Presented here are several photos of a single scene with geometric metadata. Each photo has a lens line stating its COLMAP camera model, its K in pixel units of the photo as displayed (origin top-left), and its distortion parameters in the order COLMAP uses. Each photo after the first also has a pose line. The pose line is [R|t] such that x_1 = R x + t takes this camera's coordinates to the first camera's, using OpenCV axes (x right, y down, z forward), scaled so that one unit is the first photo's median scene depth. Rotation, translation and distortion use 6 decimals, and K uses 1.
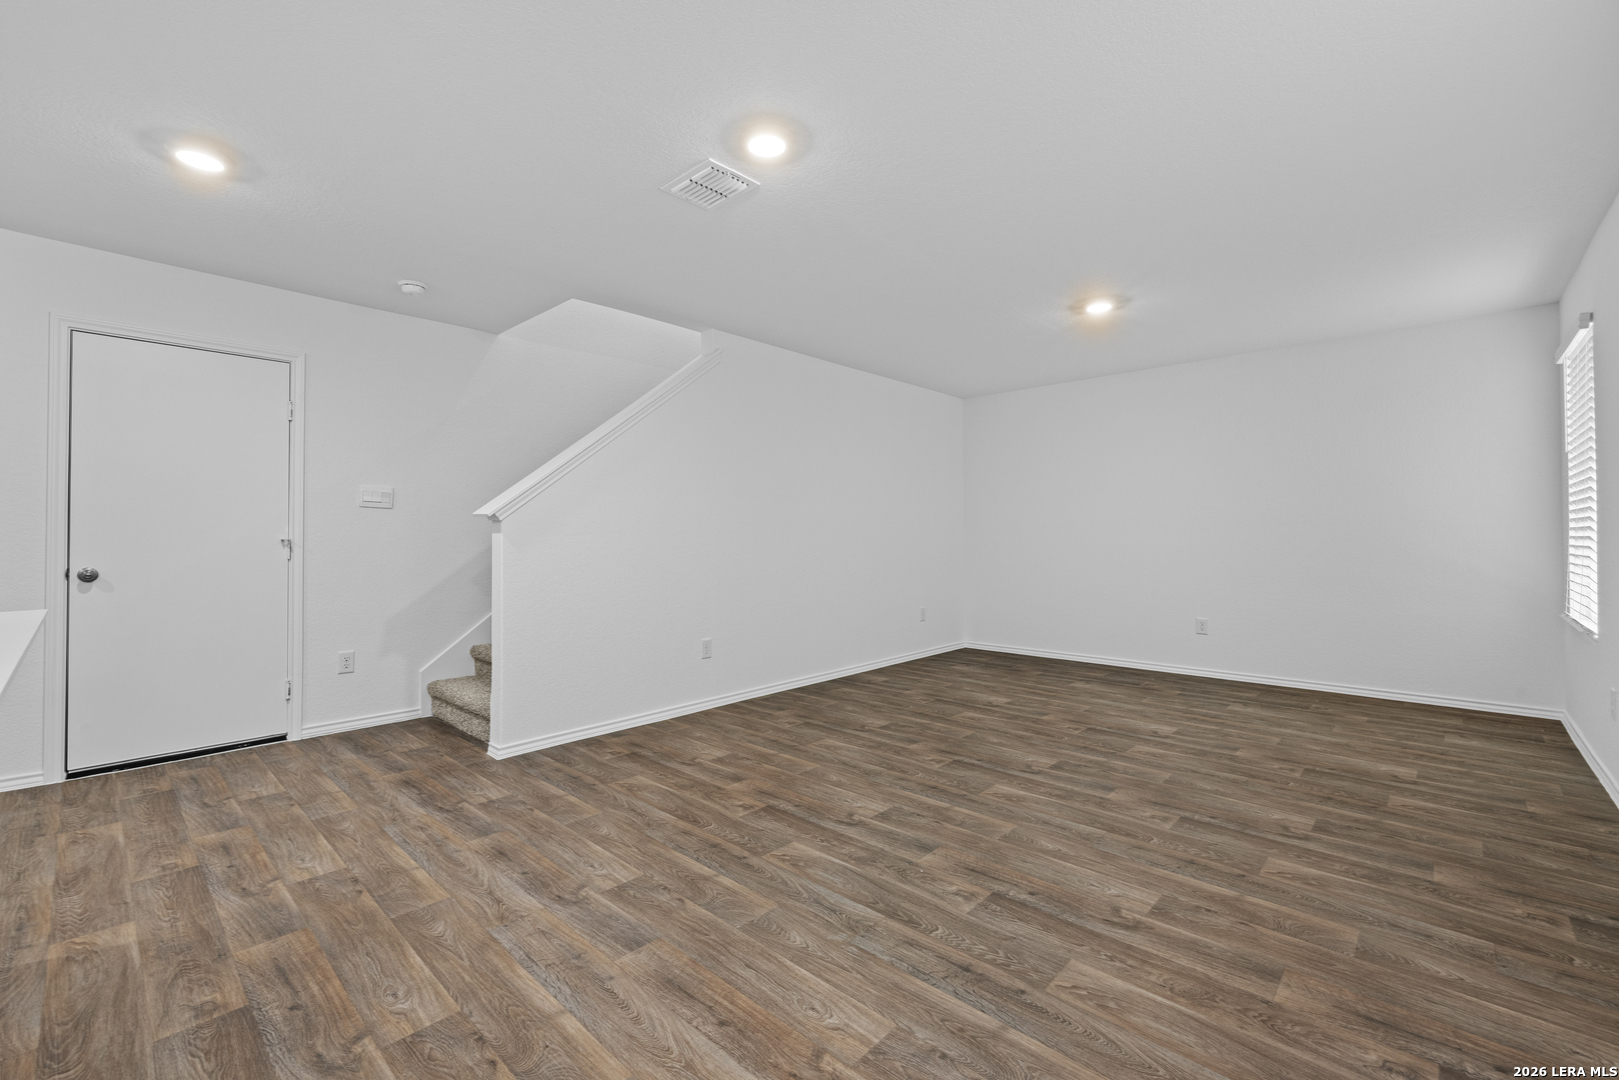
lens RADIAL K [[675.7, 0, 798.6], [0, 675.7, 527.5], [0, 0, 1]] dist [0.001515, -0.000056]
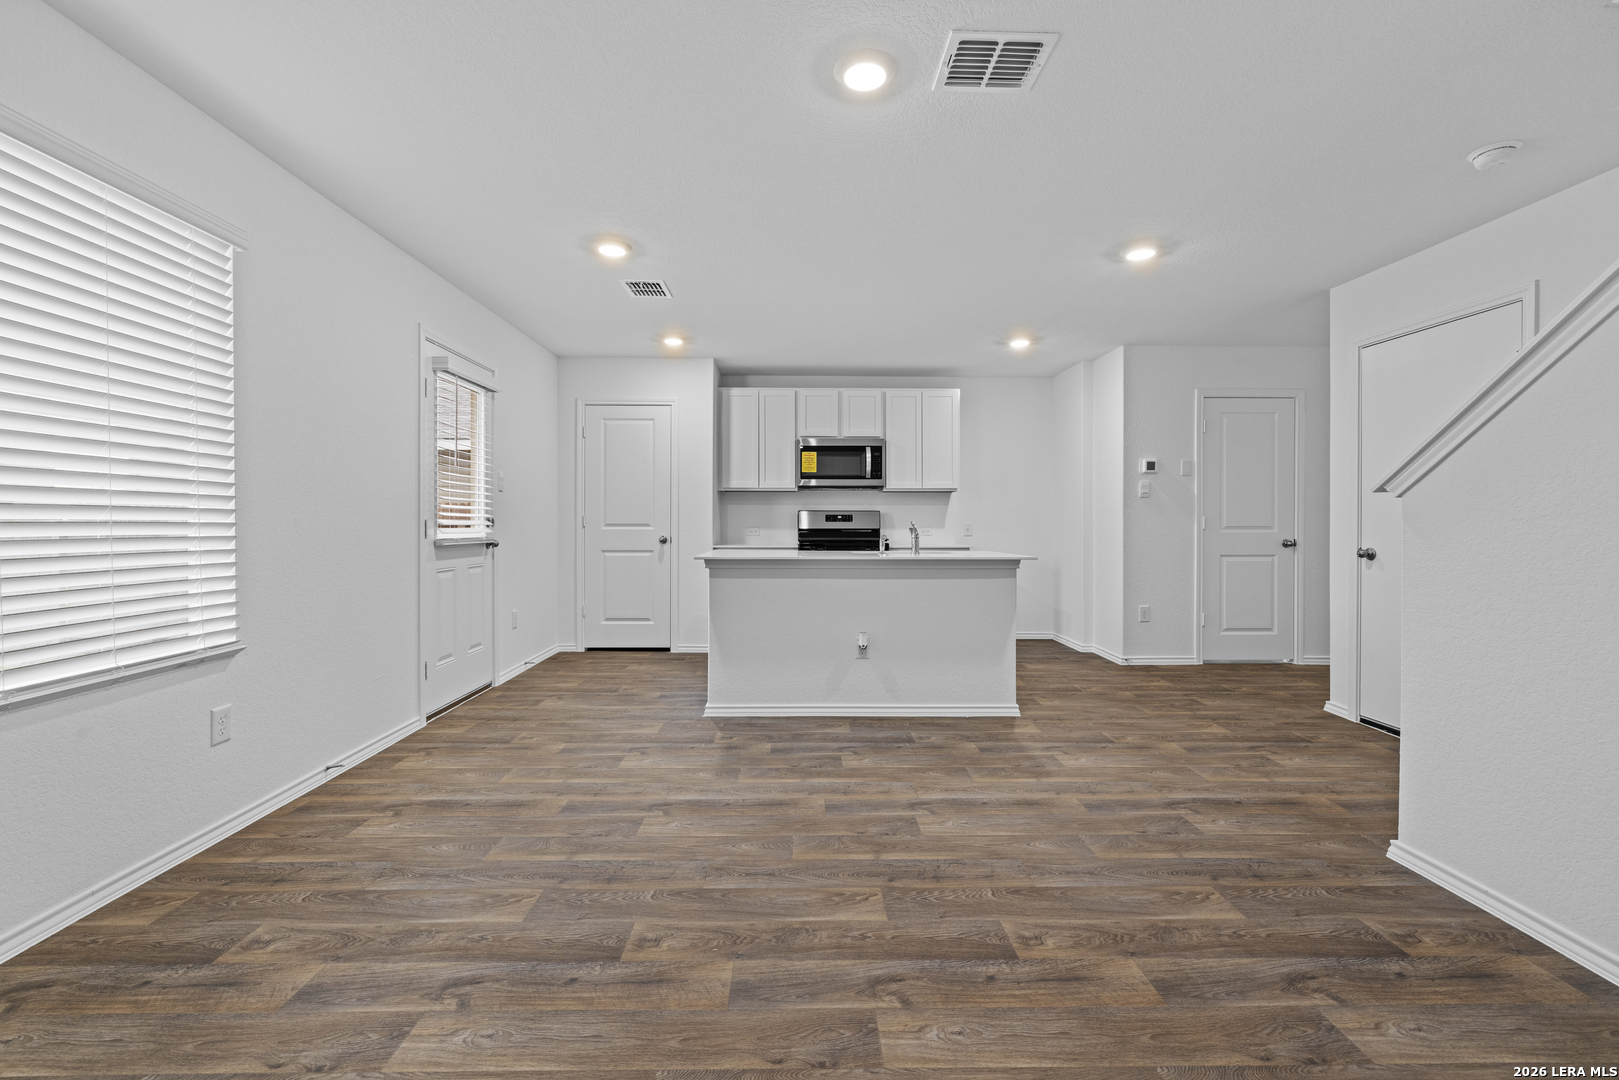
lens RADIAL K [[675.7, 0, 798.6], [0, 675.7, 527.5], [0, 0, 1]] dist [0.001515, -0.000056]
pose [[-0.718723, 0.006243, -0.695269, 0.613072], [0.008890, 0.999960, -0.000211, 0.023739], [0.695240, -0.006333, -0.718750, 1.536454]]
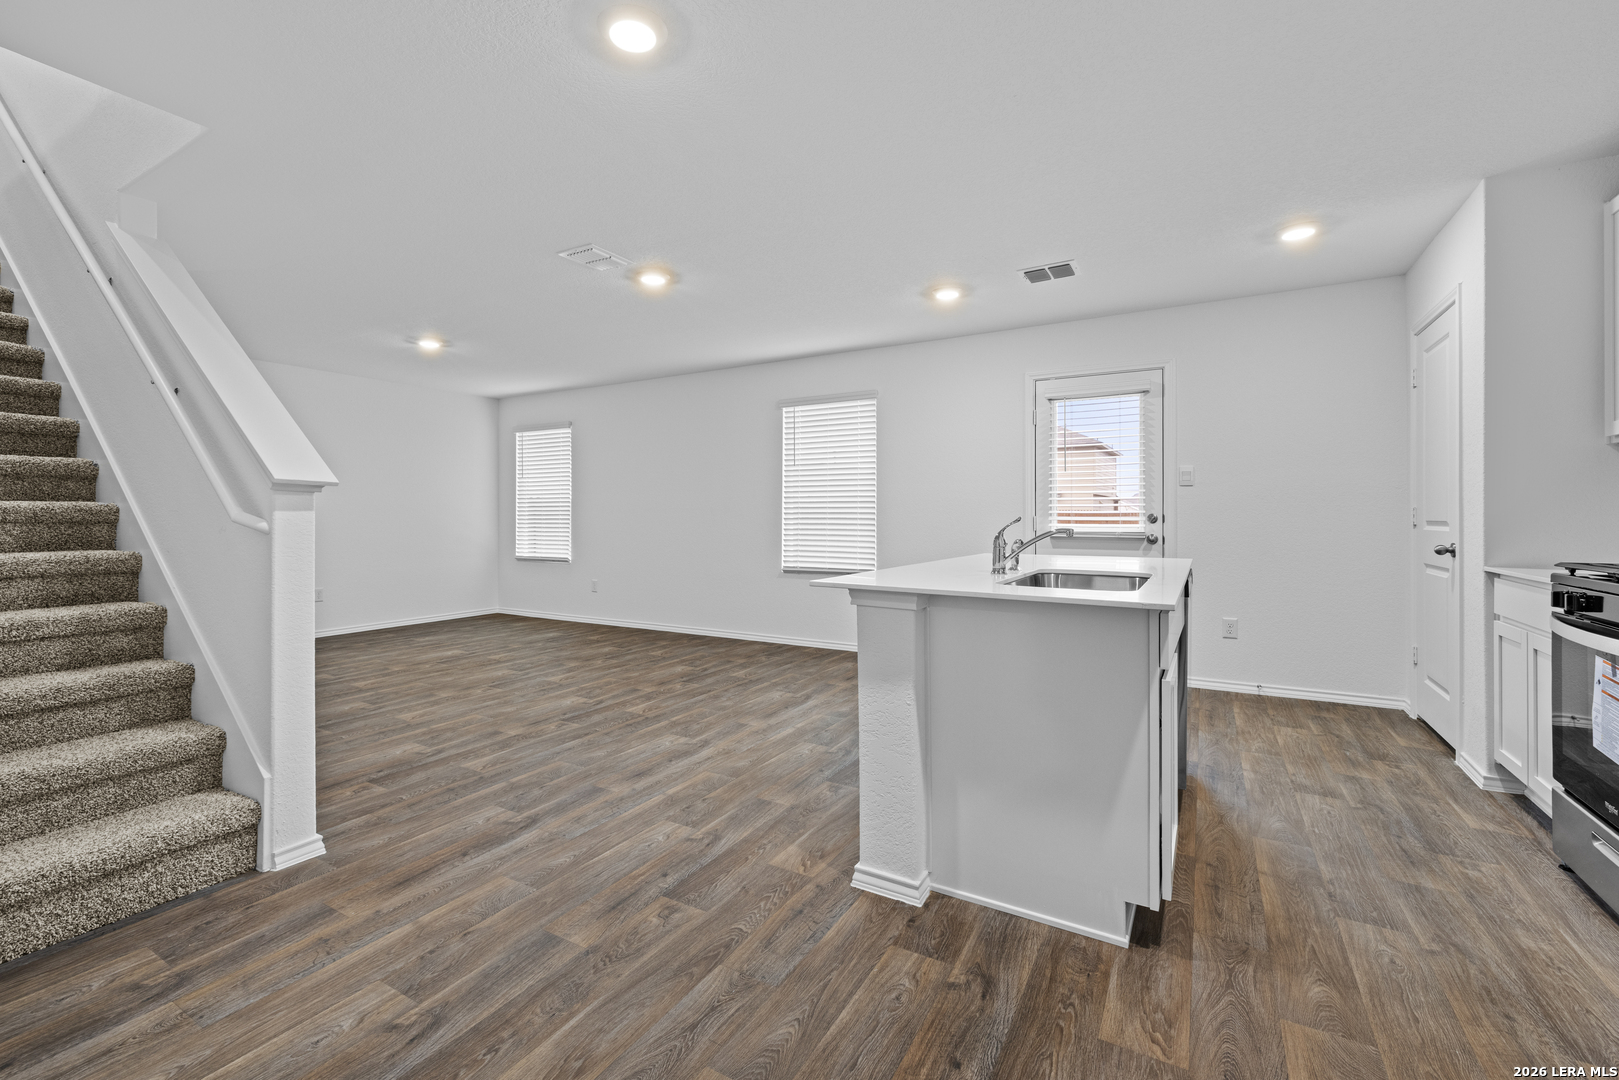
lens RADIAL K [[689.8, 0, 807.4], [0, 689.8, 514.6], [0, 0, 1]] dist [0.013968, -0.000096]
pose [[-0.232437, 0.007851, 0.972580, -1.739506], [-0.010309, 0.999891, -0.010536, 0.020702], [-0.972557, -0.012476, -0.232330, 1.001795]]
